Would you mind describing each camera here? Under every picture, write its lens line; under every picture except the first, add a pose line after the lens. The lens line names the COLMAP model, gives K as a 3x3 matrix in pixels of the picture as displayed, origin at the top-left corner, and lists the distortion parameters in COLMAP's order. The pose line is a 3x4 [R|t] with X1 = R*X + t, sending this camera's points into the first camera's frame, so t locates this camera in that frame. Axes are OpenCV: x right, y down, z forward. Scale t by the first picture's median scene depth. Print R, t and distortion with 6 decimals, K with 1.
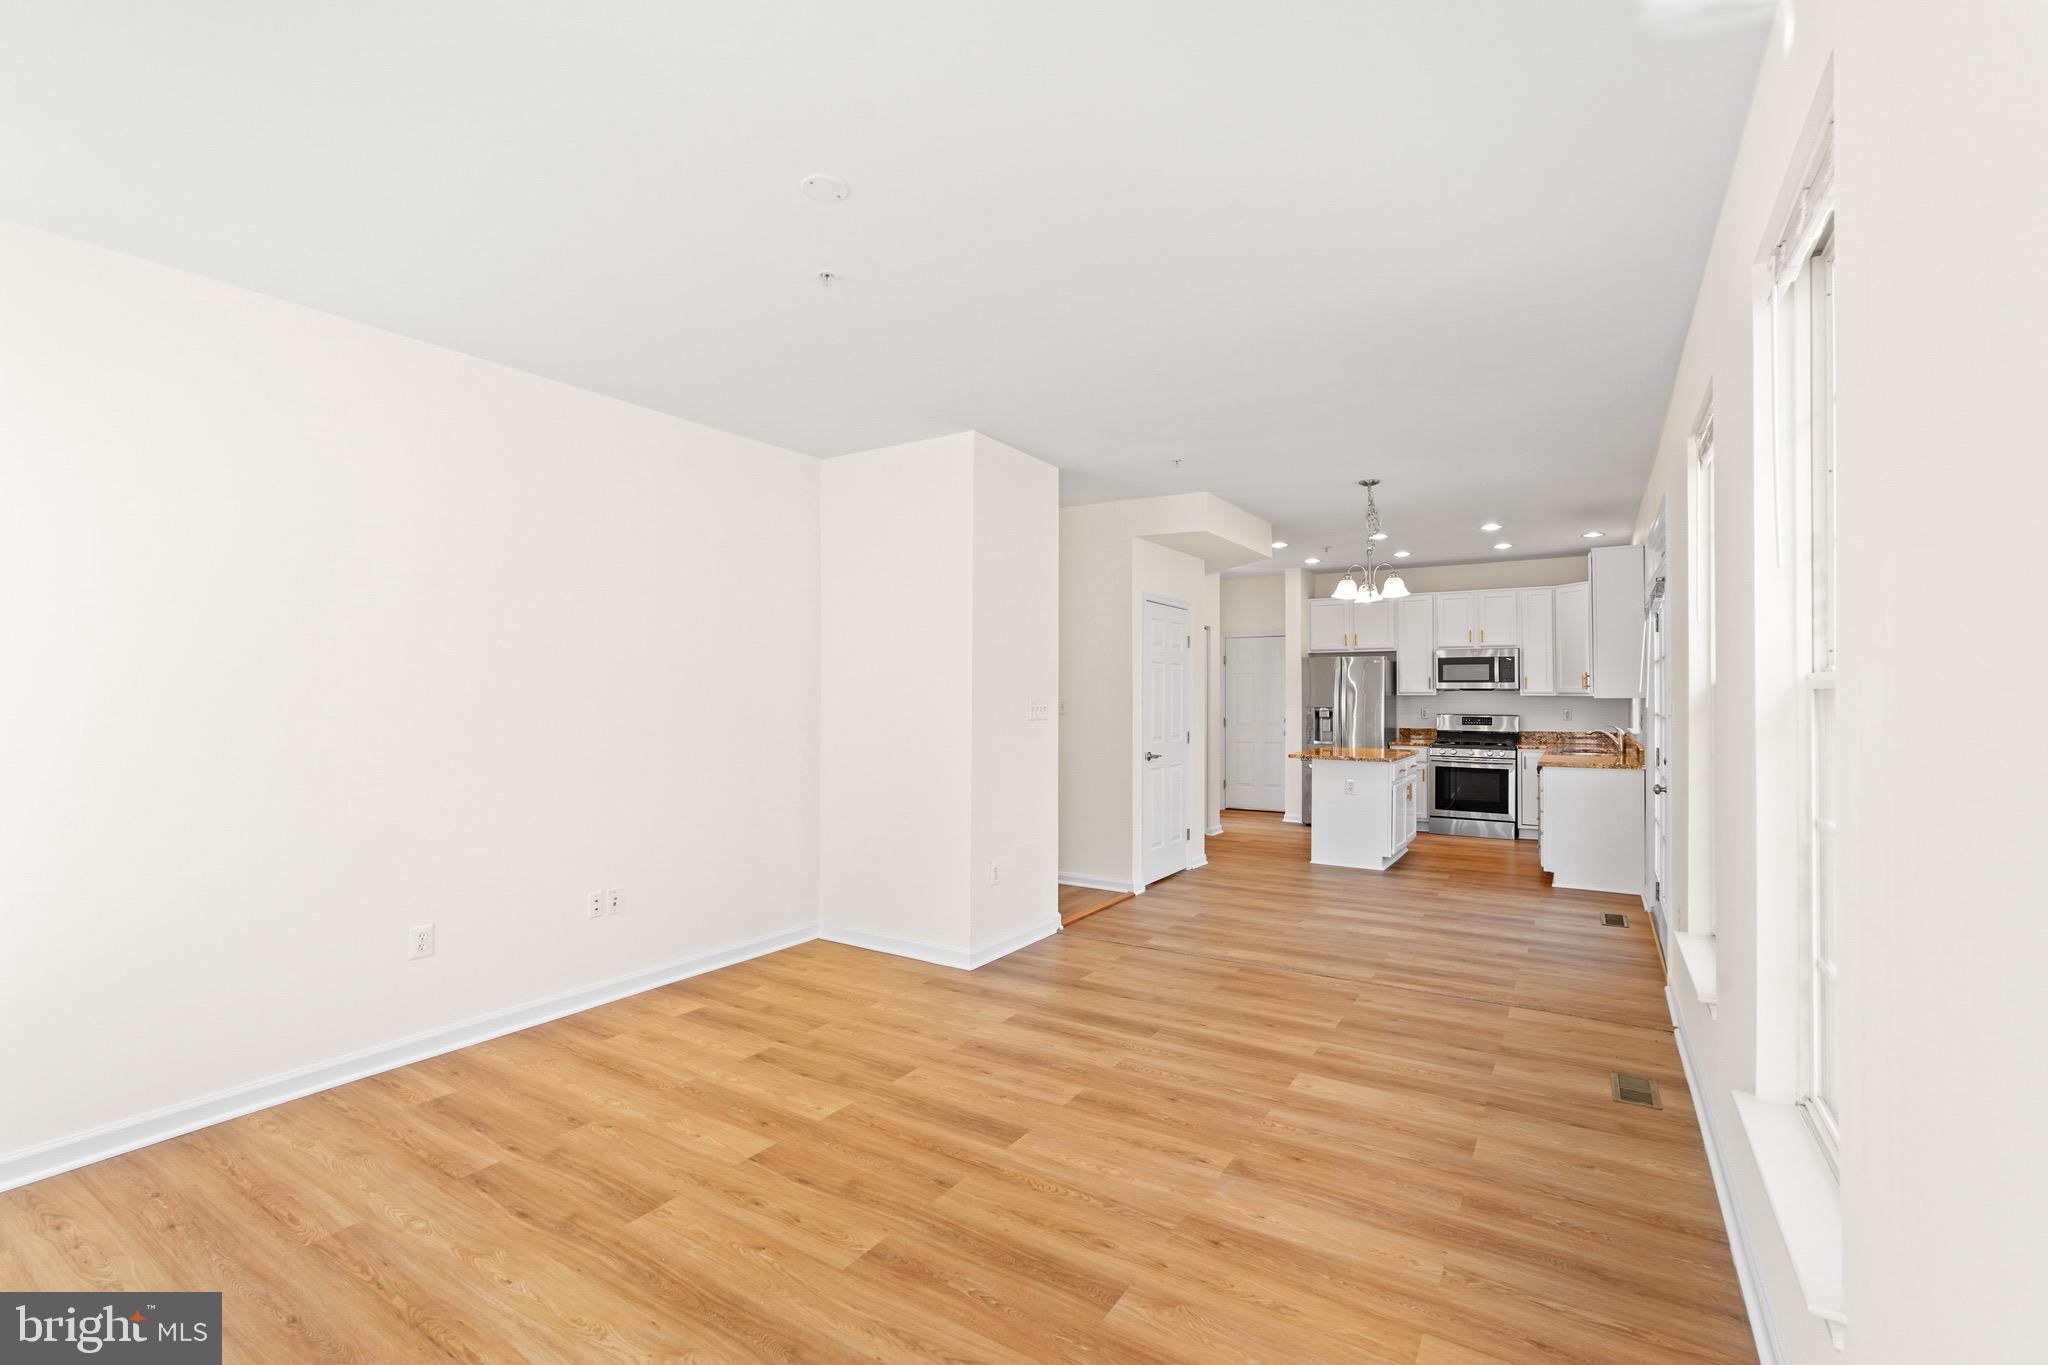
lens RADIAL K [[910.2, 0, 1025.9], [0, 910.2, 670.8], [0, 0, 1]] dist [-0.000021, 0.001249]
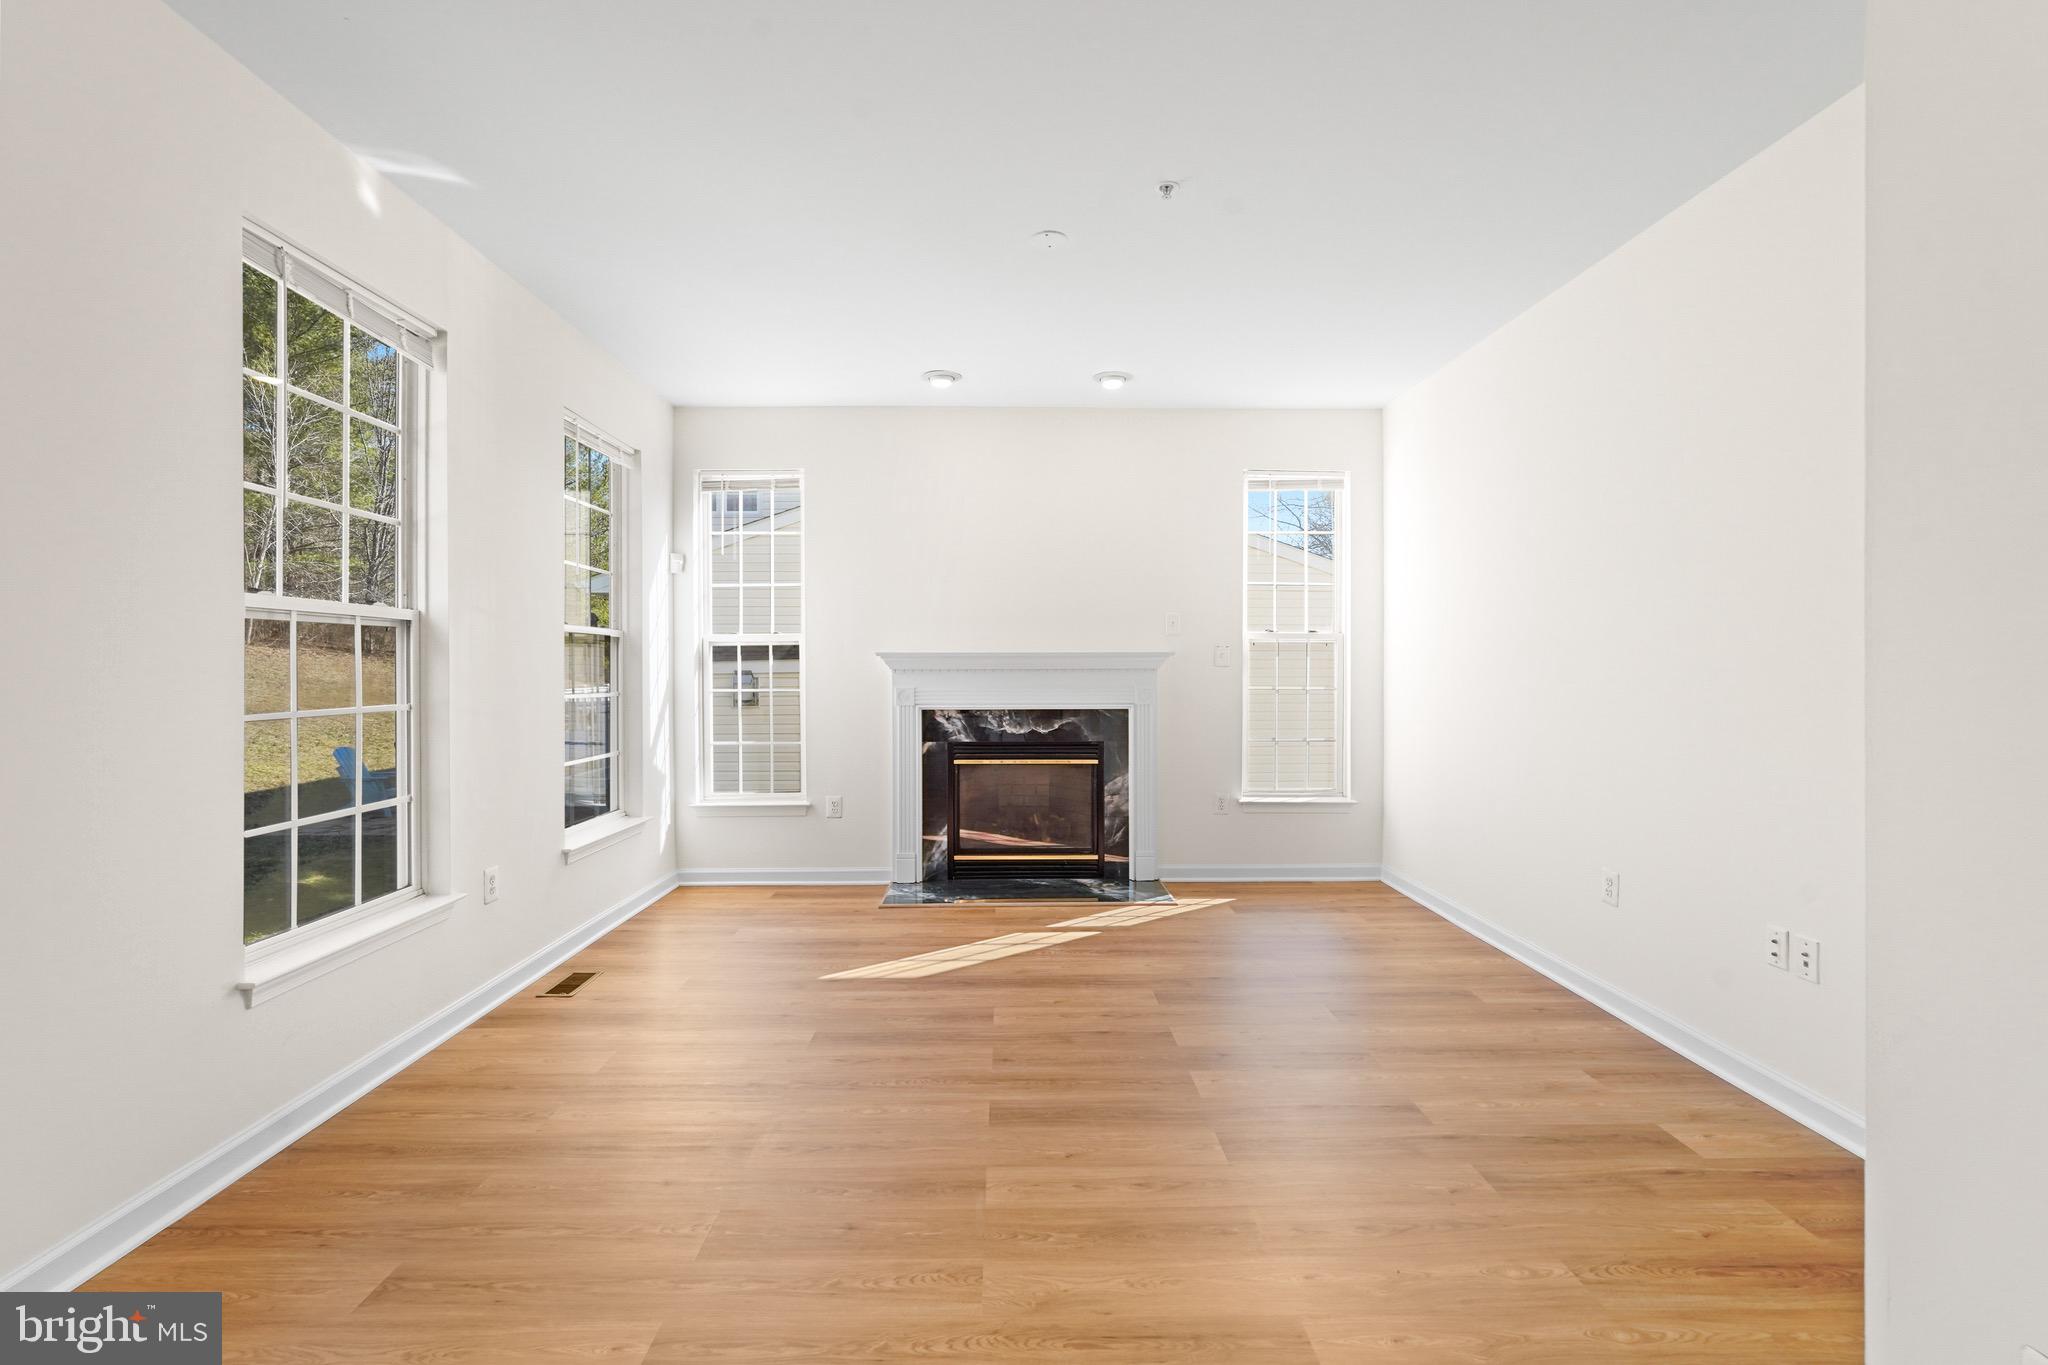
lens RADIAL K [[910.2, 0, 1022.3], [0, 910.2, 675.5], [0, 0, 1]] dist [-0.000021, 0.001249]
pose [[-0.837378, 0.002689, -0.546618, 0.415847], [0.013040, 0.999802, -0.015059, 0.089375], [0.546469, -0.019738, -0.837247, 1.629258]]
